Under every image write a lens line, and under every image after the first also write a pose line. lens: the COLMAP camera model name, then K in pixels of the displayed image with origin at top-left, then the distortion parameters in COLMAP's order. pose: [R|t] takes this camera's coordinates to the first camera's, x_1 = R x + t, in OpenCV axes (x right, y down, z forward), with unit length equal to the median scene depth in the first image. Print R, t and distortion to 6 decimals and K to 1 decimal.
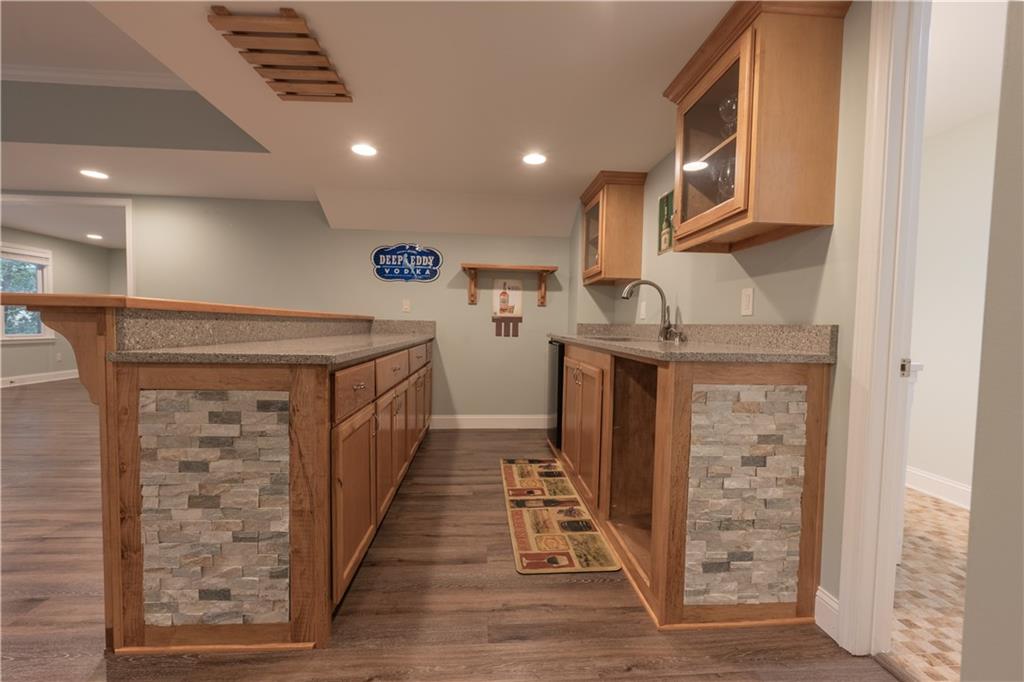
lens RADIAL K [[399.3, 0, 517.6], [0, 399.3, 343.5], [0, 0, 1]] dist [0.000201, -0.000606]
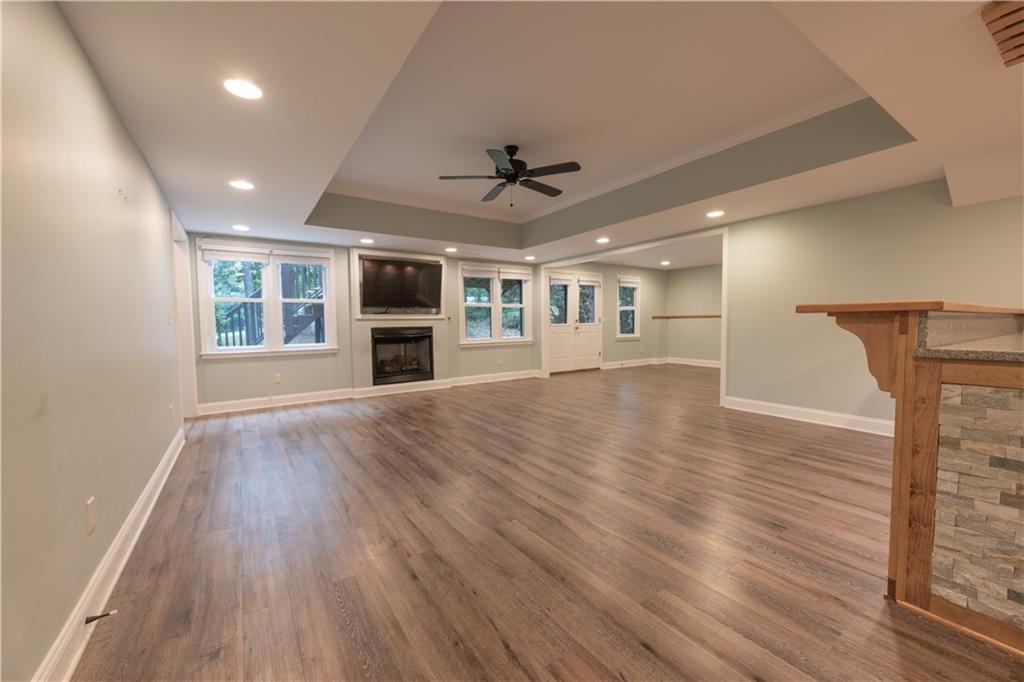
lens RADIAL K [[399.3, 0, 522.6], [0, 399.3, 343.1], [0, 0, 1]] dist [0.000201, -0.000606]
pose [[0.502096, 0.021080, -0.864555, -0.564167], [-0.022253, 0.999687, 0.011451, 0.017021], [0.864526, 0.013490, 0.502408, -0.570485]]
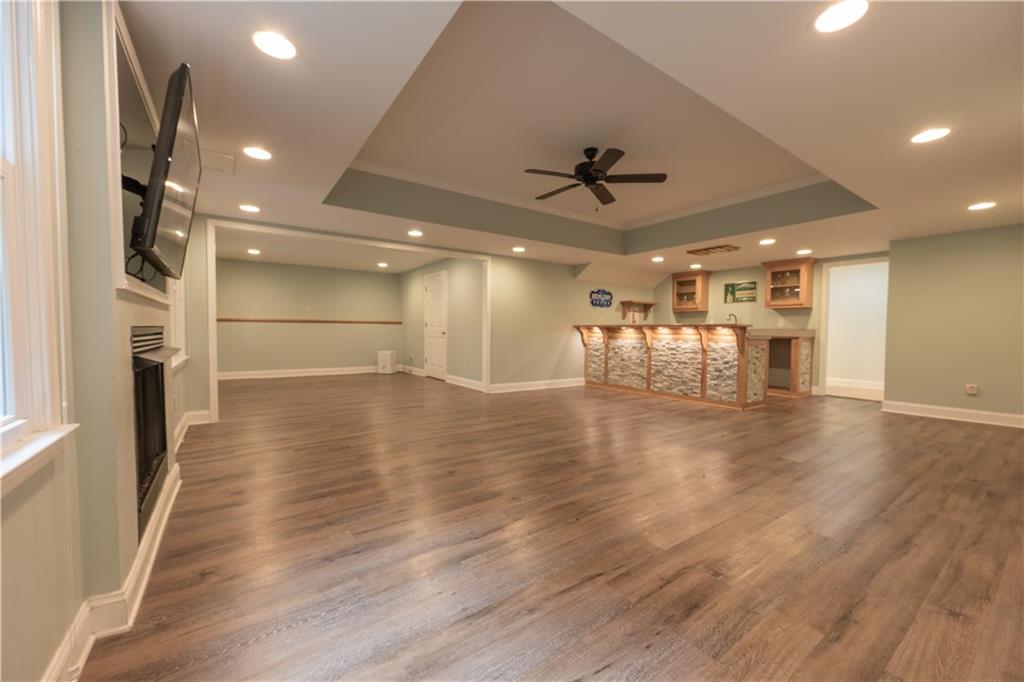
lens RADIAL K [[399.3, 0, 507.1], [0, 399.3, 339.3], [0, 0, 1]] dist [0.000201, -0.000606]
pose [[0.862527, -0.024309, 0.505426, -5.175126], [0.031882, 0.999472, -0.006336, -0.014818], [-0.505005, 0.021579, 0.862847, -1.354741]]
